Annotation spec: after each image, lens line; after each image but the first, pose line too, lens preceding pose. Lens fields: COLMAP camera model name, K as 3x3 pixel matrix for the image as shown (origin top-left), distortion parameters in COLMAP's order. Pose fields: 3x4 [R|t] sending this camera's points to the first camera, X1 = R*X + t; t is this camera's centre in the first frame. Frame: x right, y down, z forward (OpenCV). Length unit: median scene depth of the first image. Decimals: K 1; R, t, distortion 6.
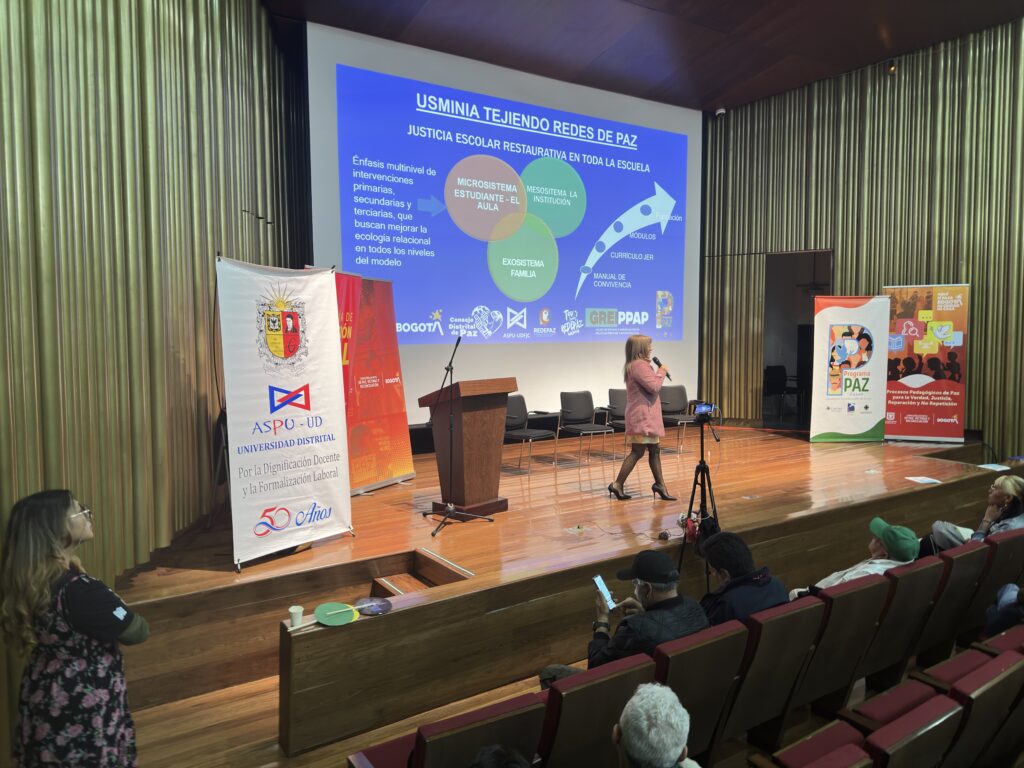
lens RADIAL K [[735.1, 0, 509.4], [0, 735.1, 374.8], [0, 0, 1]] dist [0.071072, -0.079542]
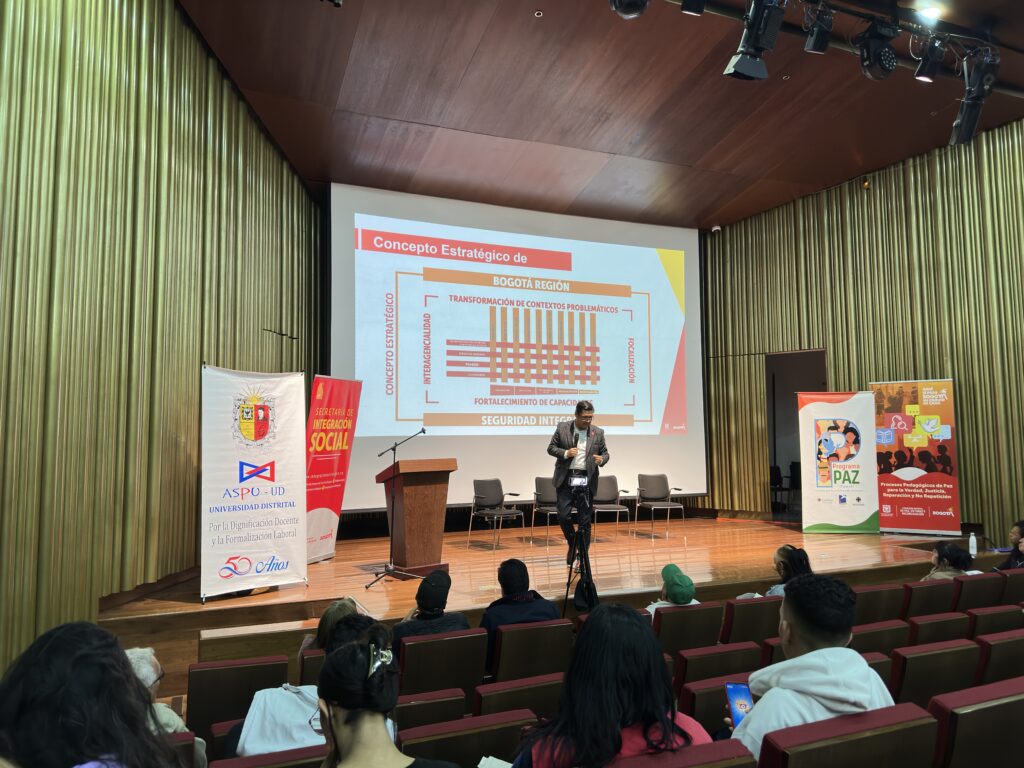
lens RADIAL K [[735.1, 0, 514.5], [0, 735.1, 379.1], [0, 0, 1]] dist [0.071072, -0.079542]
pose [[0.985657, -0.015525, -0.168048, 0.187890], [-0.007574, 0.990688, -0.135944, 0.022813], [0.168594, 0.135266, 0.976360, -0.107886]]
